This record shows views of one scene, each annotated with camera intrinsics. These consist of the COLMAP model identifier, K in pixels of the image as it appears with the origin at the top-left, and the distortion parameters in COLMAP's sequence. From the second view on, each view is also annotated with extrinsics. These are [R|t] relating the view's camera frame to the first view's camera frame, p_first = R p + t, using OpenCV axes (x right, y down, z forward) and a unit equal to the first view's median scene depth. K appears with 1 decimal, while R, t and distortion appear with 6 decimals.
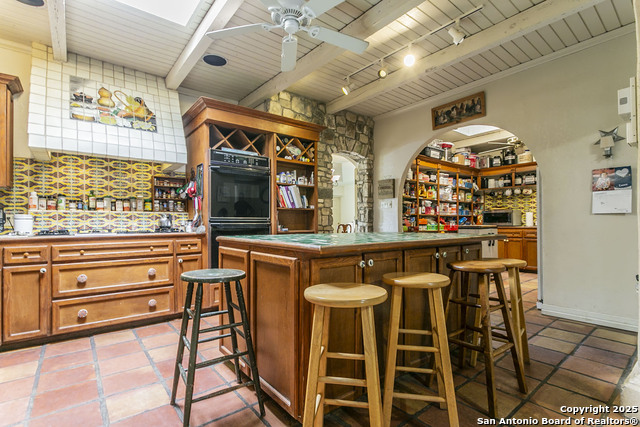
lens RADIAL K [[310.7, 0, 322.2], [0, 310.7, 211.0], [0, 0, 1]] dist [-0.000492, 0.000015]
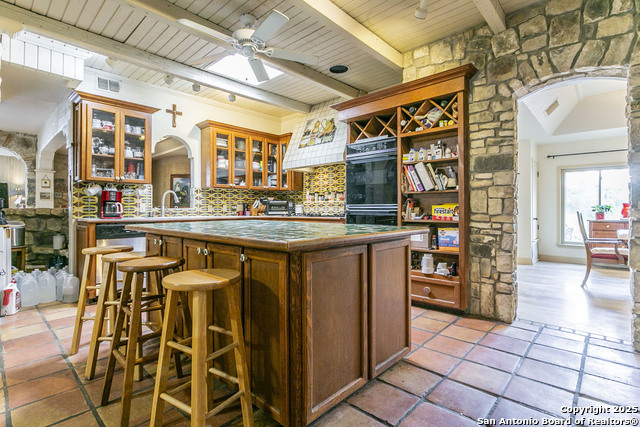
lens RADIAL K [[310.7, 0, 322.2], [0, 310.7, 211.0], [0, 0, 1]] dist [-0.000492, 0.000015]
pose [[0.146914, 0.011583, -0.989081, 0.677663], [0.038616, 0.999102, 0.017436, 0.018171], [0.988395, -0.040756, 0.146335, 0.643539]]
